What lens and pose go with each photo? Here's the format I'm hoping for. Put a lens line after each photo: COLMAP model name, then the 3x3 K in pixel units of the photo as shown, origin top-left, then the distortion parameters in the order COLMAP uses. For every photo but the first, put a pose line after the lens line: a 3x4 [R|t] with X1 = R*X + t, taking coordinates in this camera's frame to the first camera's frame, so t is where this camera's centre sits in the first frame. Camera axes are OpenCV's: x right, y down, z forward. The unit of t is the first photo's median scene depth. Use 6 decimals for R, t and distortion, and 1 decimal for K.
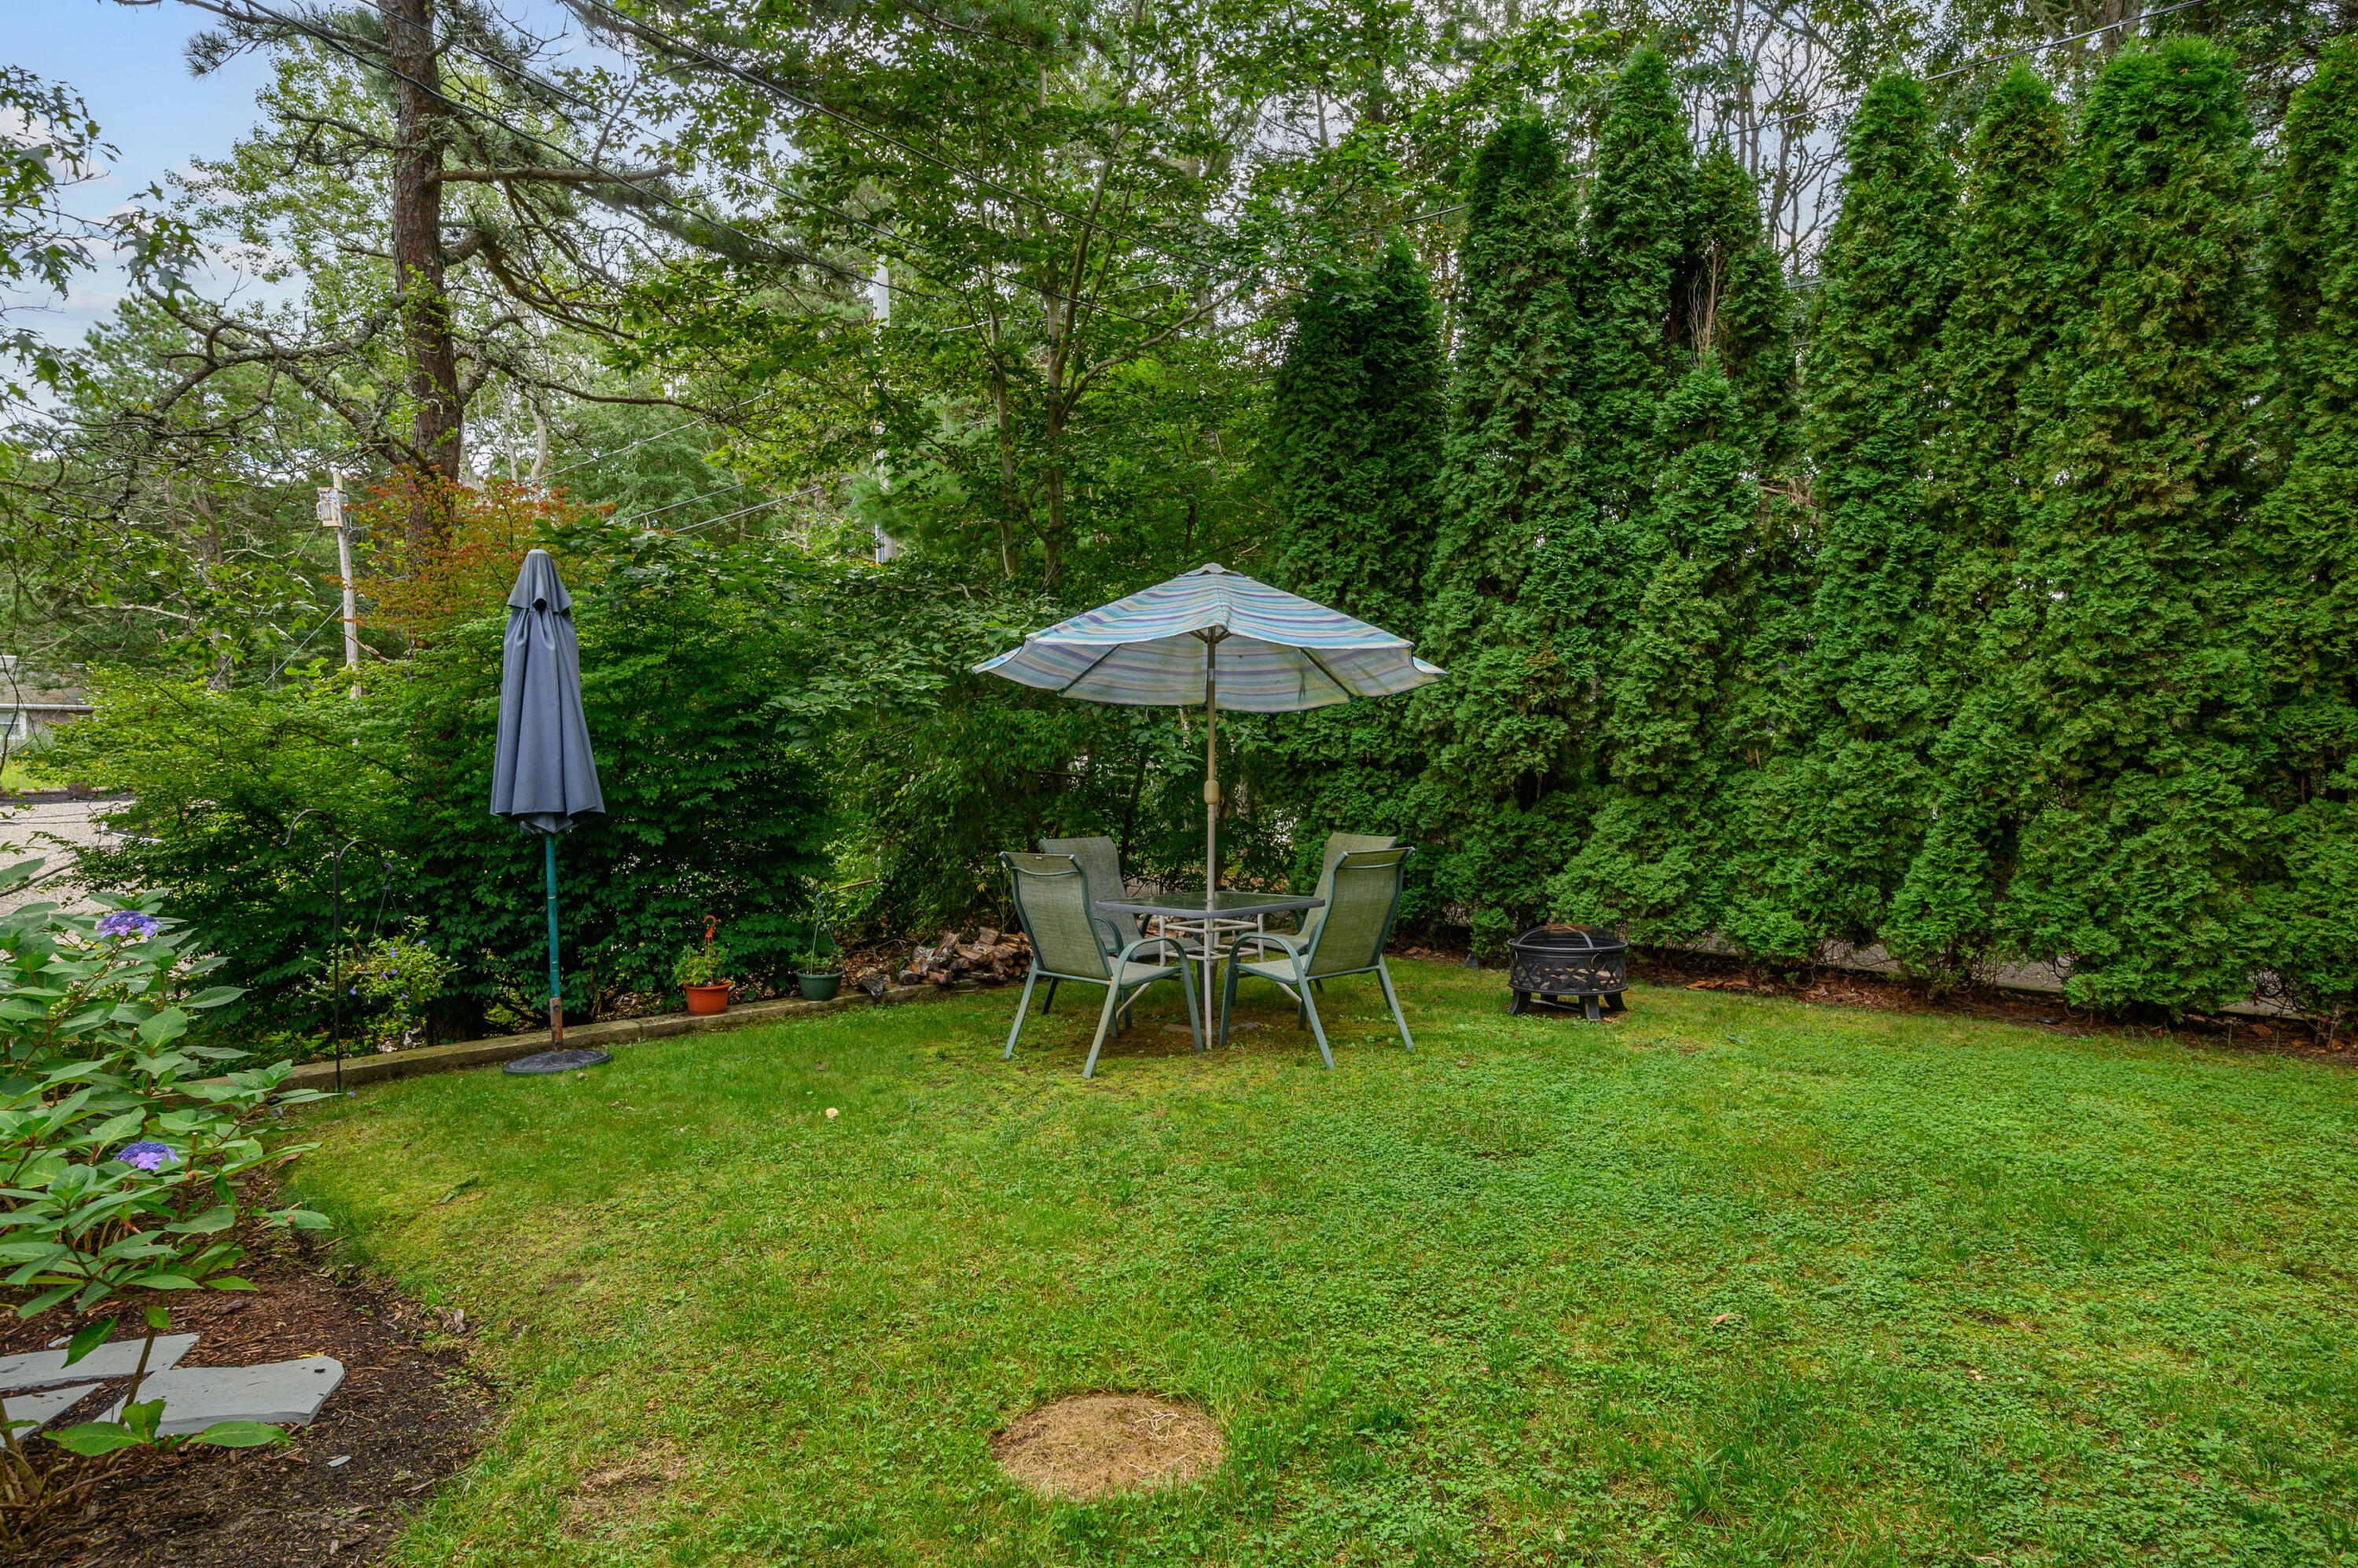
lens RADIAL K [[1177.9, 0, 1189.0], [0, 1177.9, 786.1], [0, 0, 1]] dist [-0.001361, -0.000321]
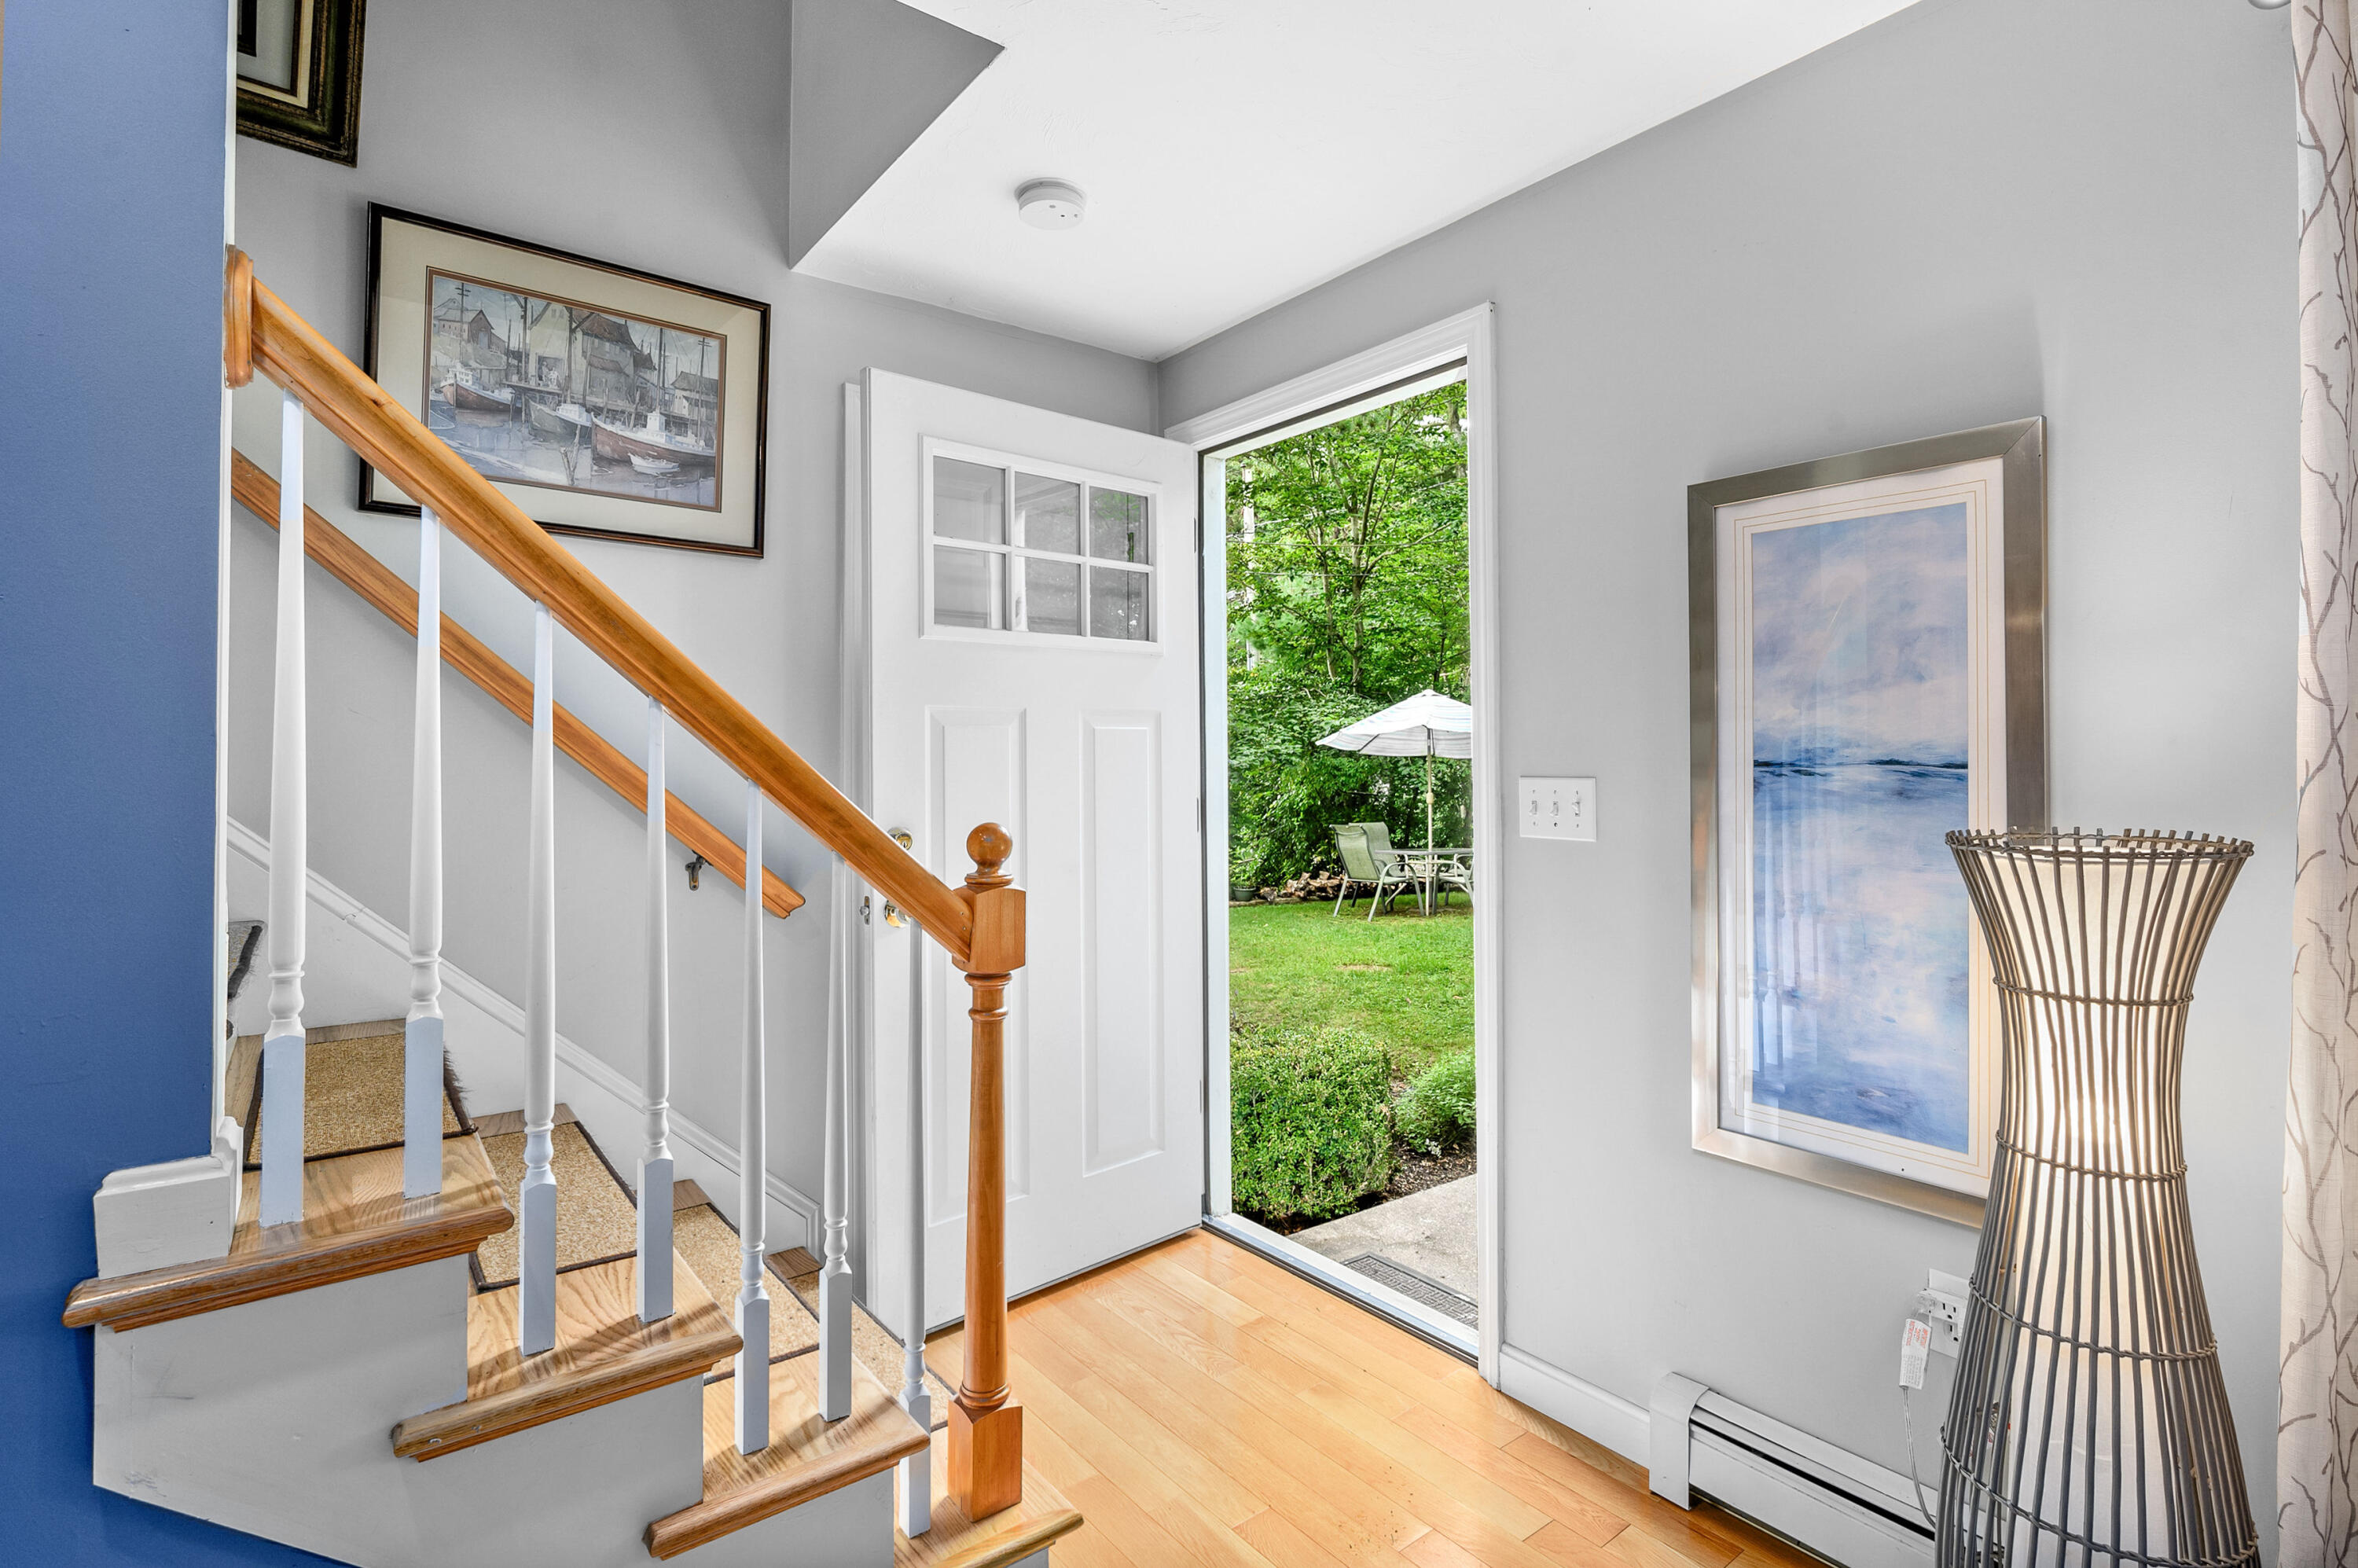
lens RADIAL K [[1125.2, 0, 1153.6], [0, 1125.2, 744.3], [0, 0, 1]] dist [-0.000098, 0.000028]
pose [[0.951954, -0.027156, -0.305034, 0.138512], [0.007356, 0.997801, -0.065873, 0.031339], [0.306152, 0.060464, 0.950061, -0.893165]]
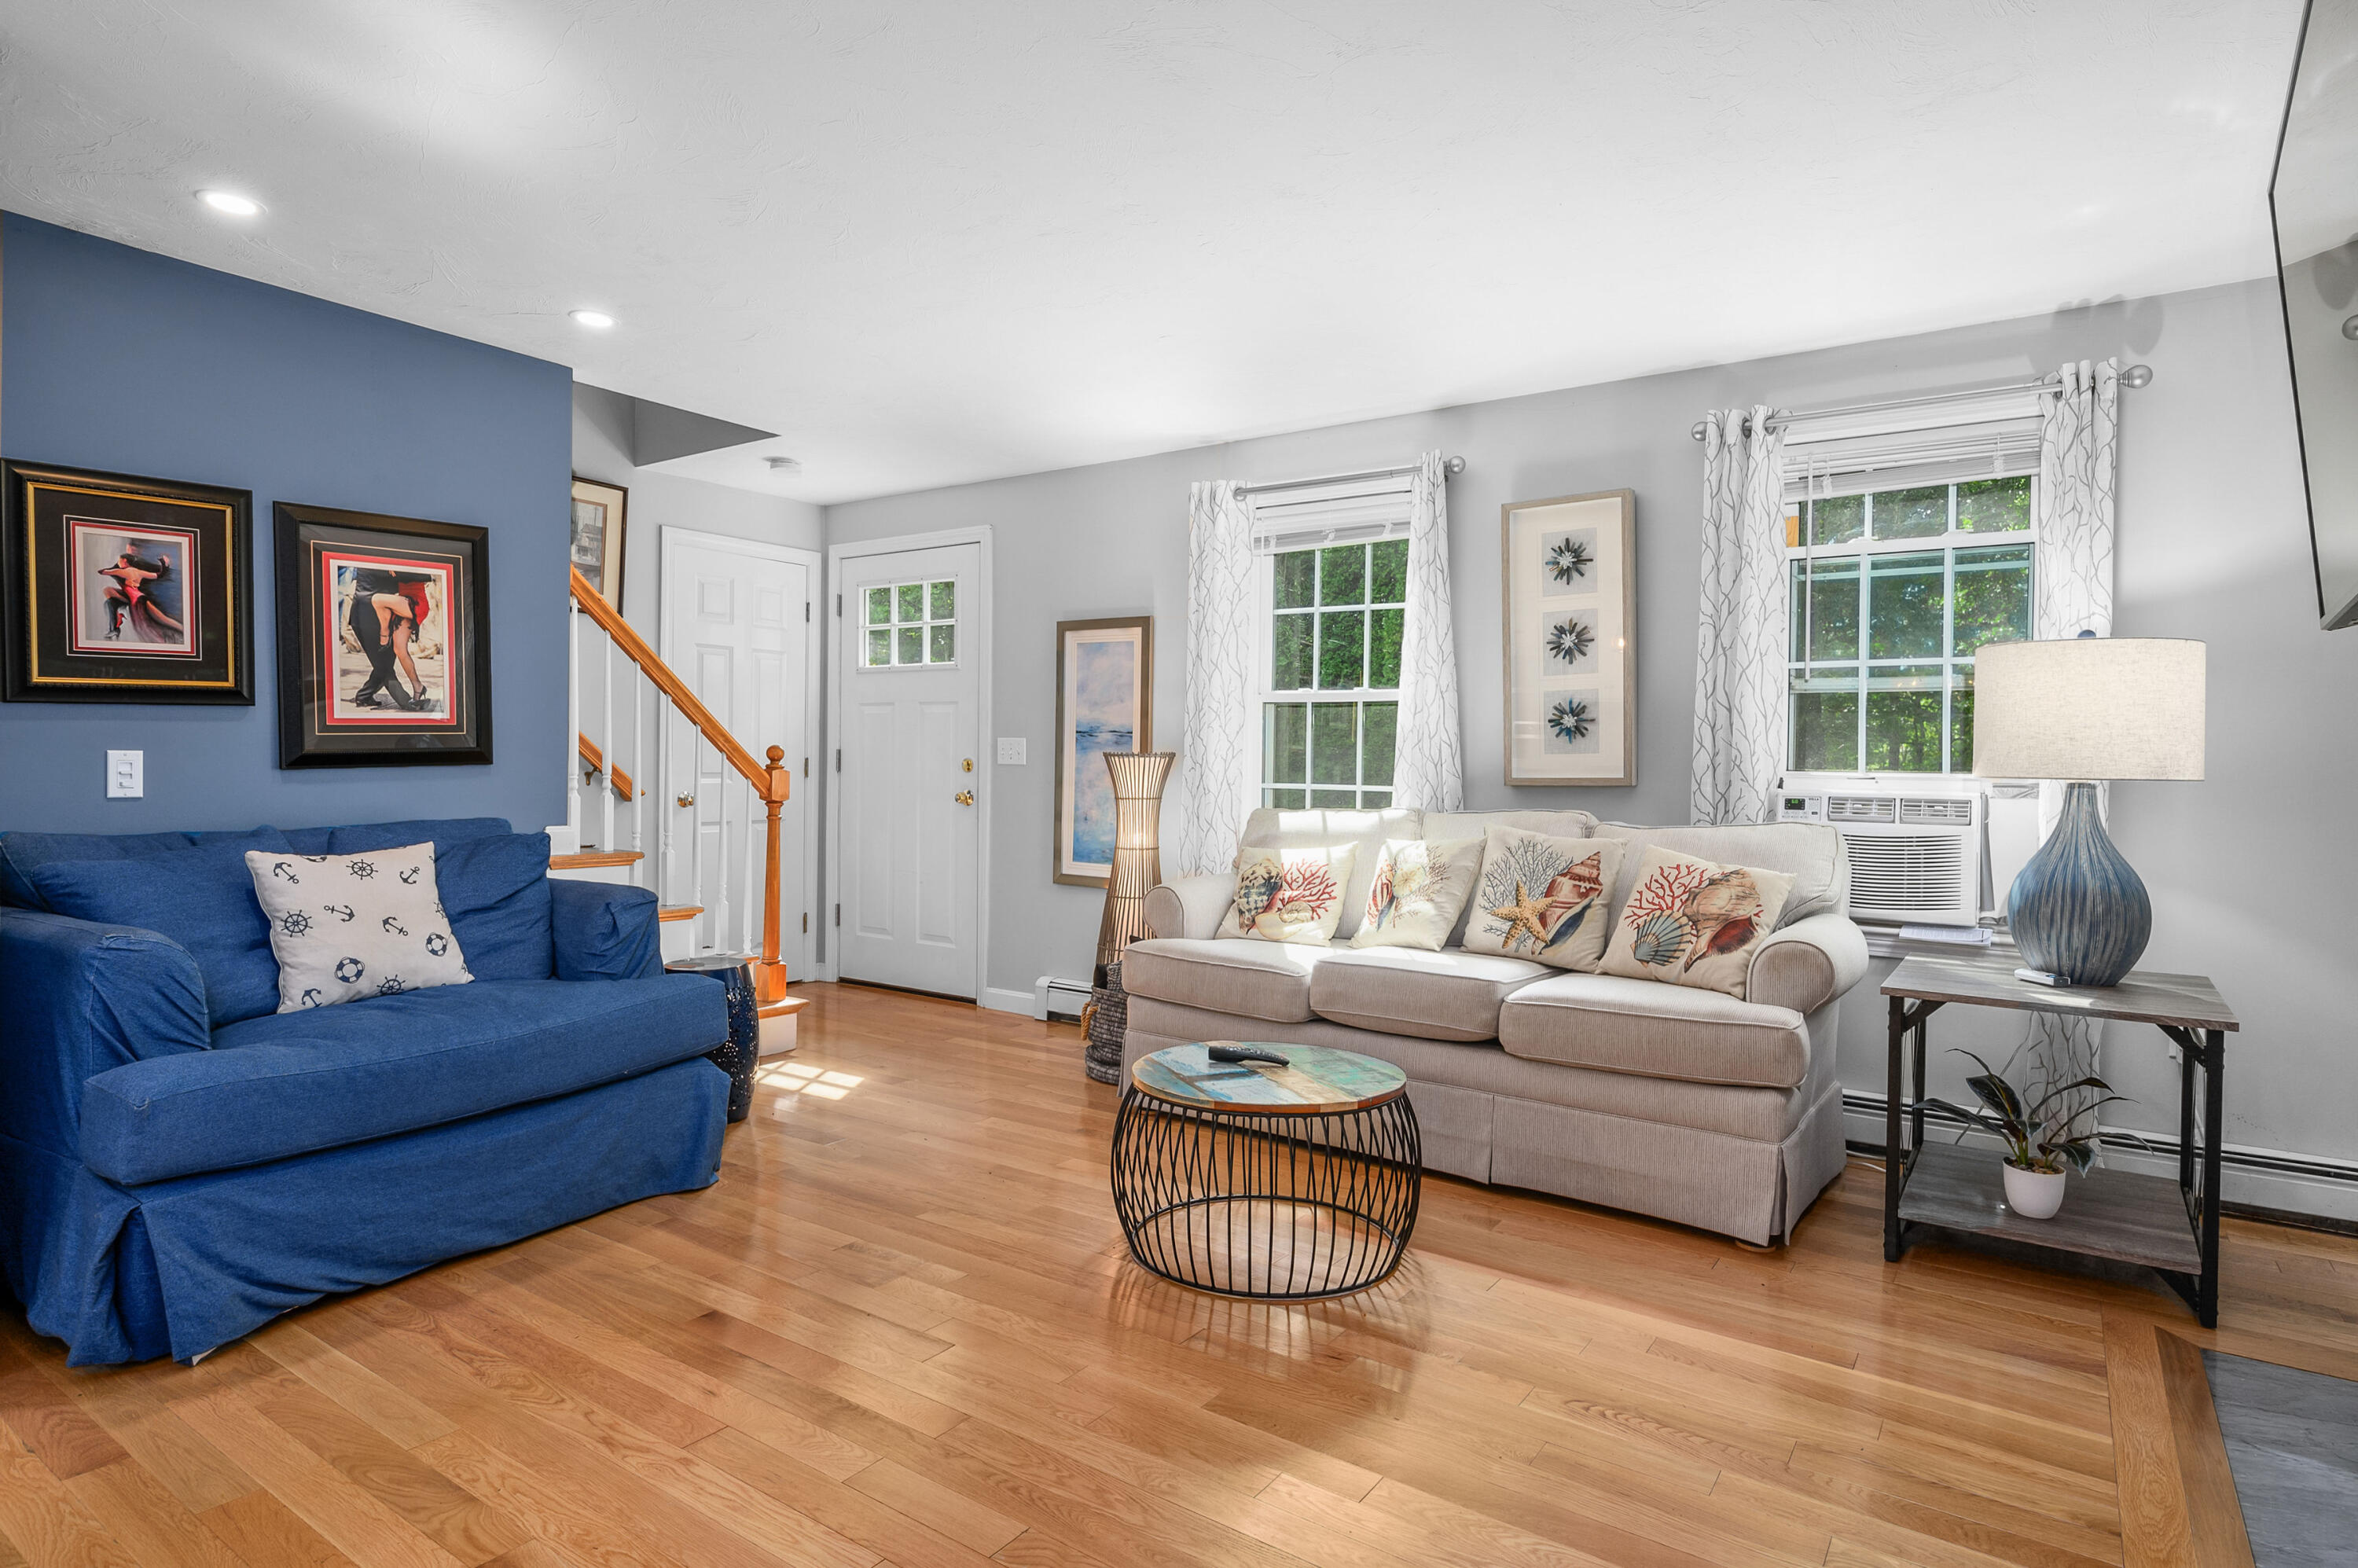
lens RADIAL K [[1262.4, 0, 1179.0], [0, 1262.4, 784.0], [0, 0, 1]] dist [-0.001991, -0.000451]
pose [[0.999738, -0.003693, 0.022575, 0.842296], [0.004369, 0.999541, -0.029975, 0.339220], [-0.022454, 0.030066, 0.999296, -4.278339]]
